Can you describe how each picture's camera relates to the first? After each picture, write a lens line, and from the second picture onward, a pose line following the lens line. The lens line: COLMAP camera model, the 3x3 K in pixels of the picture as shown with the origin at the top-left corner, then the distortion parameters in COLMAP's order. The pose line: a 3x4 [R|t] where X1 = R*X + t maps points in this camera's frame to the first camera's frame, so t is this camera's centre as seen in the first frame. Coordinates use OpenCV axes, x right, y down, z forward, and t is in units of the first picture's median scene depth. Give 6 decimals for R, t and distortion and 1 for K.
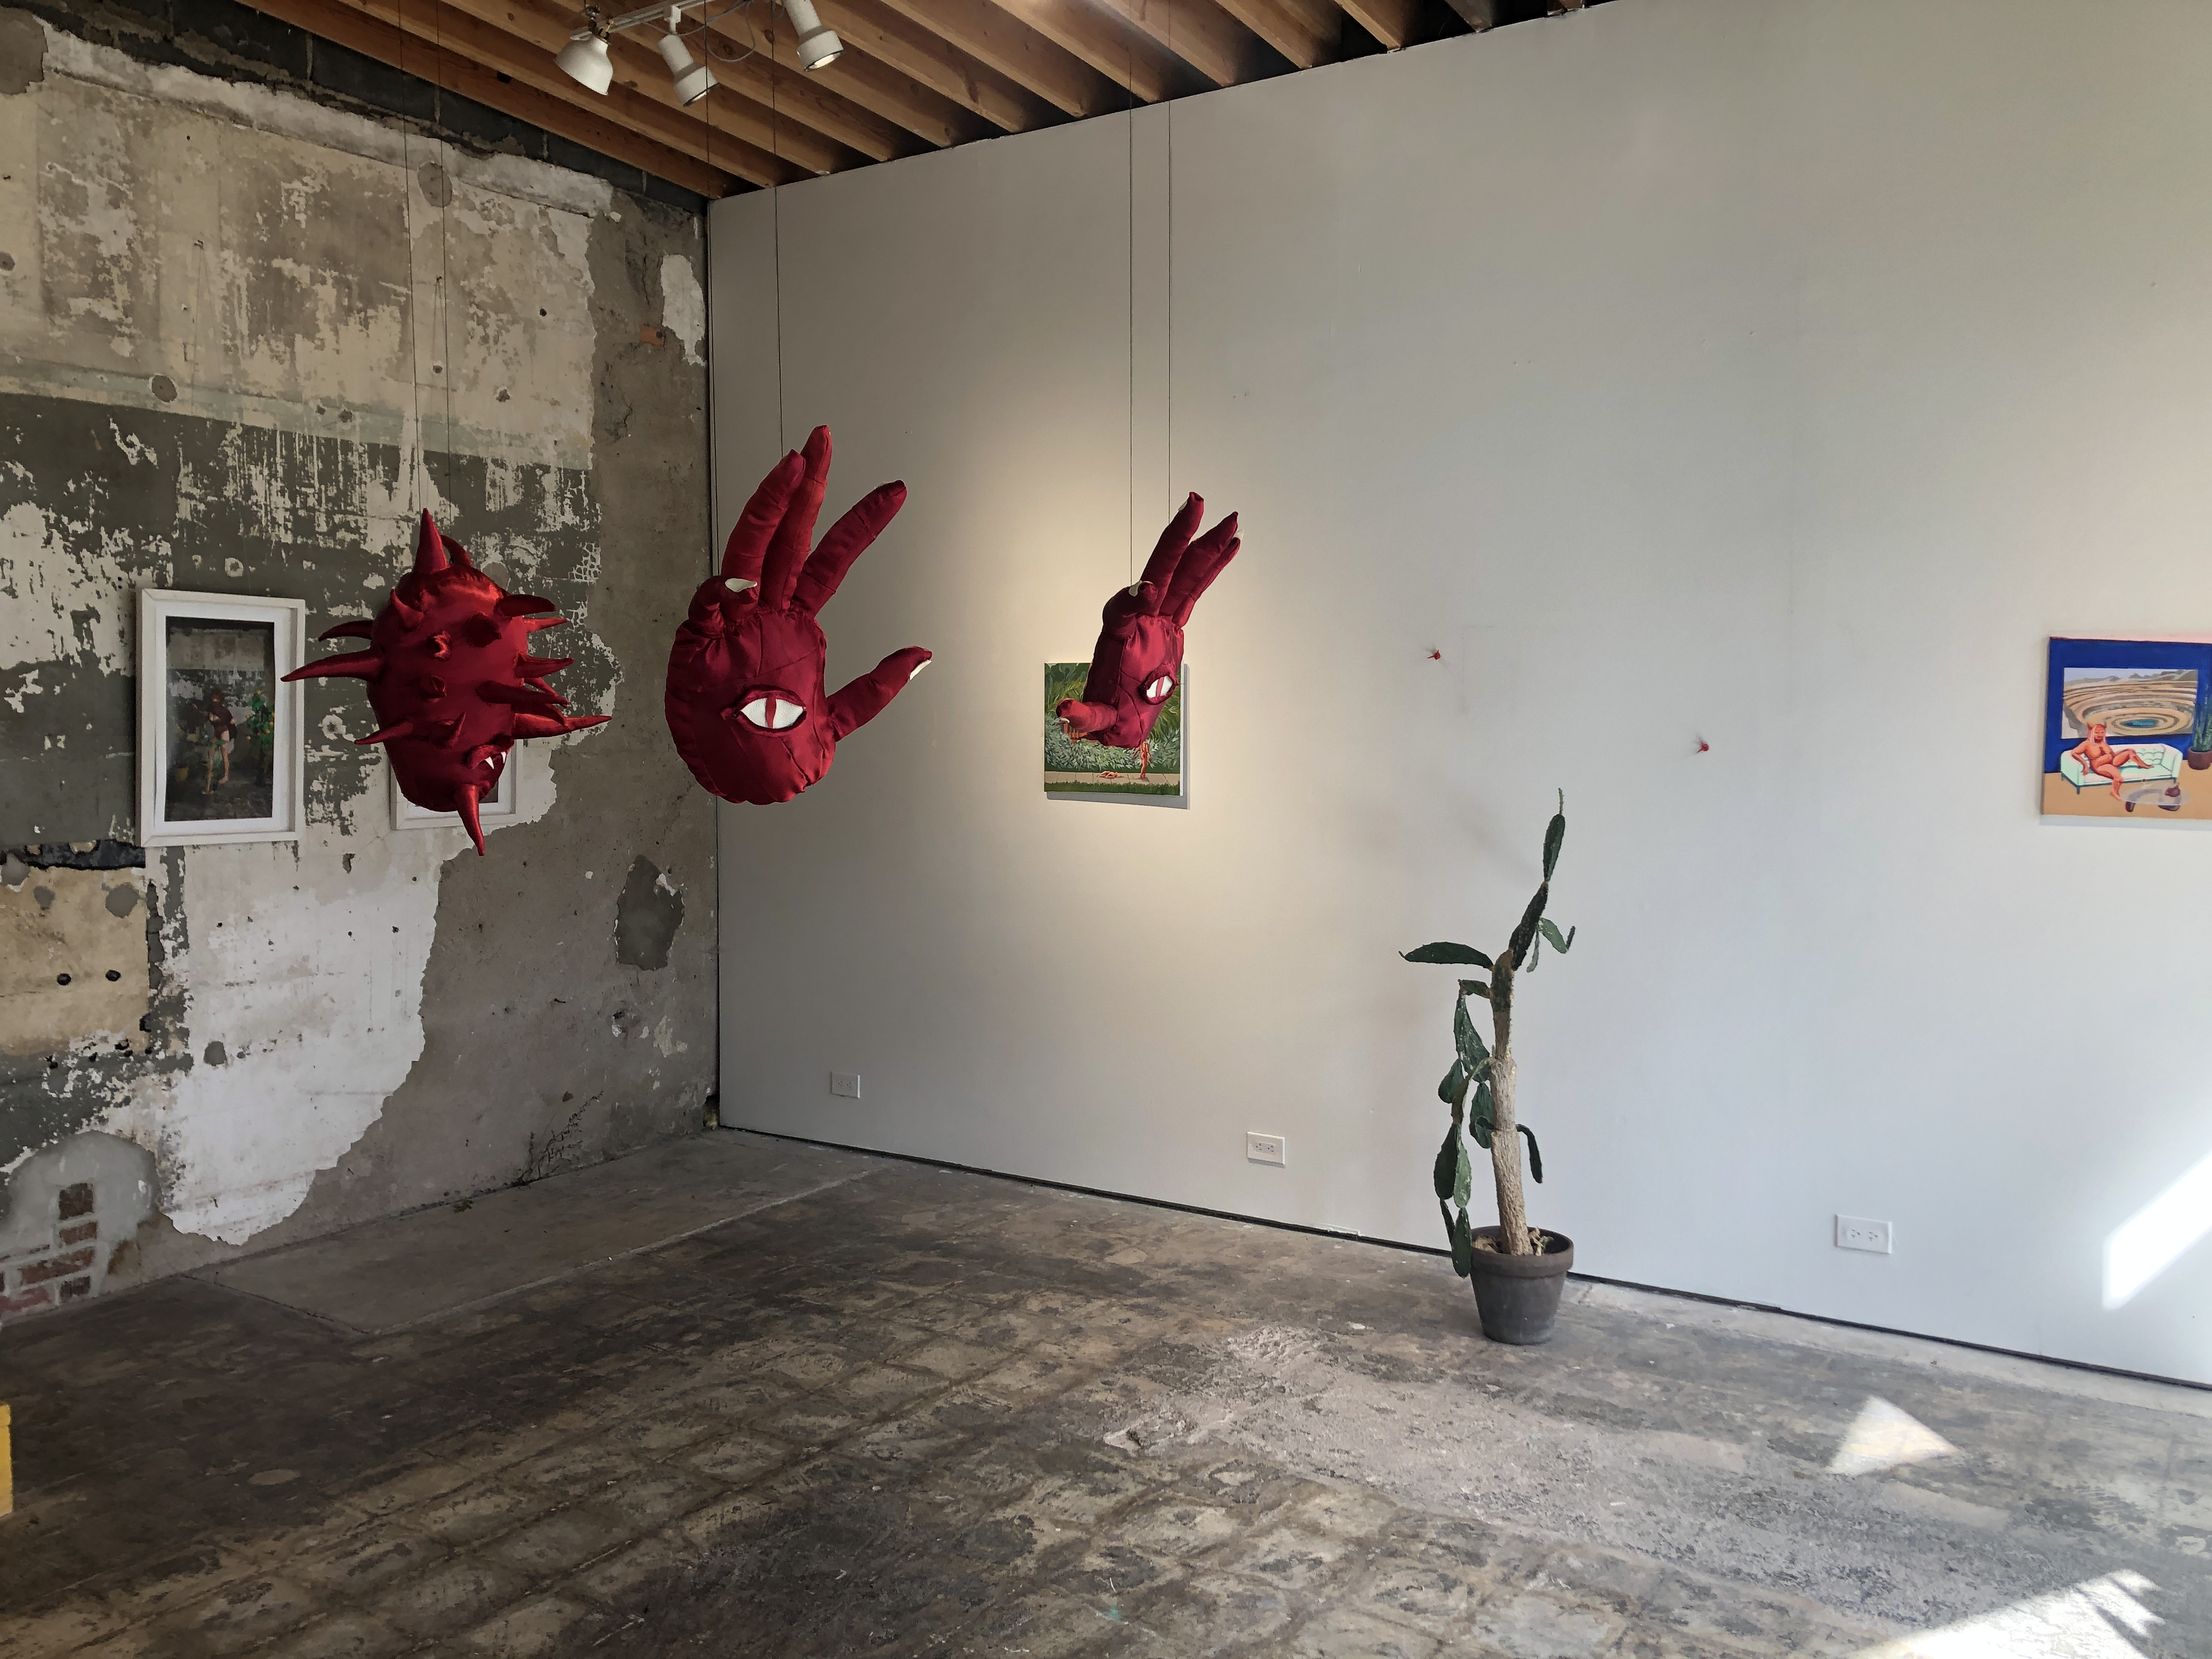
lens RADIAL K [[1799.0, 0, 1097.3], [0, 1799.0, 816.2], [0, 0, 1]] dist [0.021868, 0.011398]
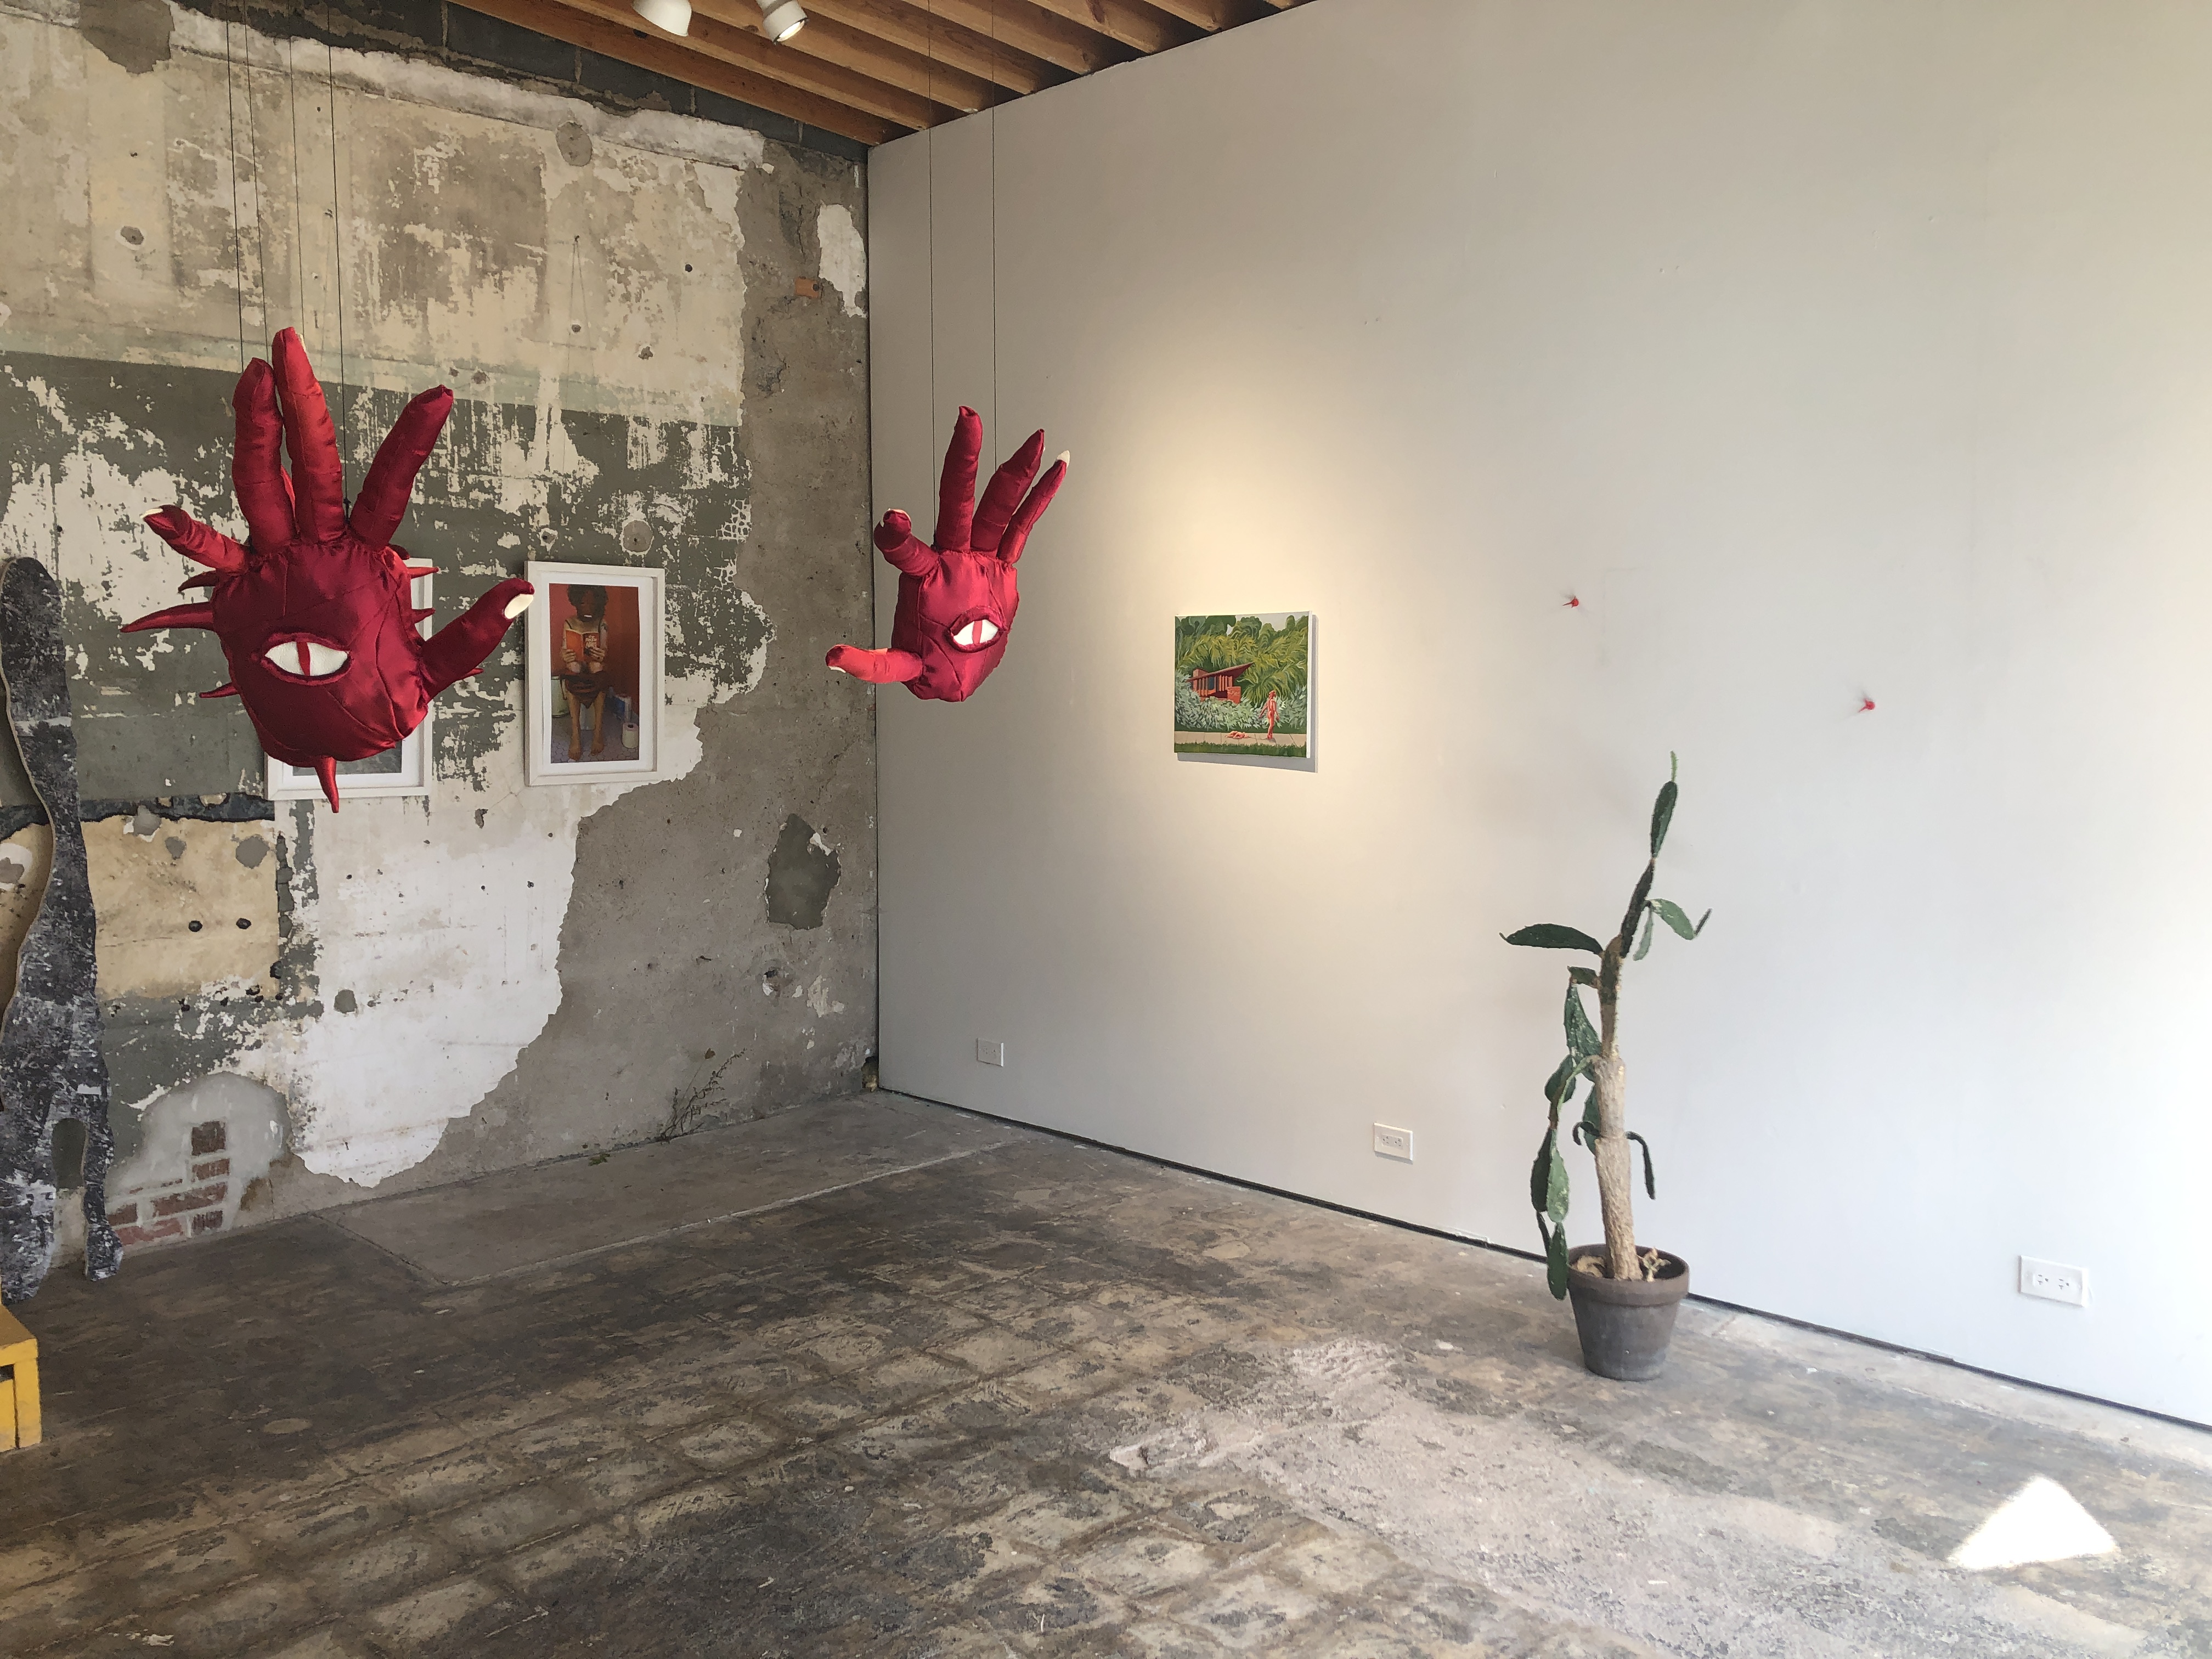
lens RADIAL K [[1796.0, 0, 1104.8], [0, 1796.0, 802.7], [0, 0, 1]] dist [0.059559, -0.097666]
pose [[0.980979, 0.011524, -0.193773, 0.138212], [-0.008869, 0.999855, 0.014566, -0.000900], [0.193912, -0.012570, 0.980938, 0.076057]]
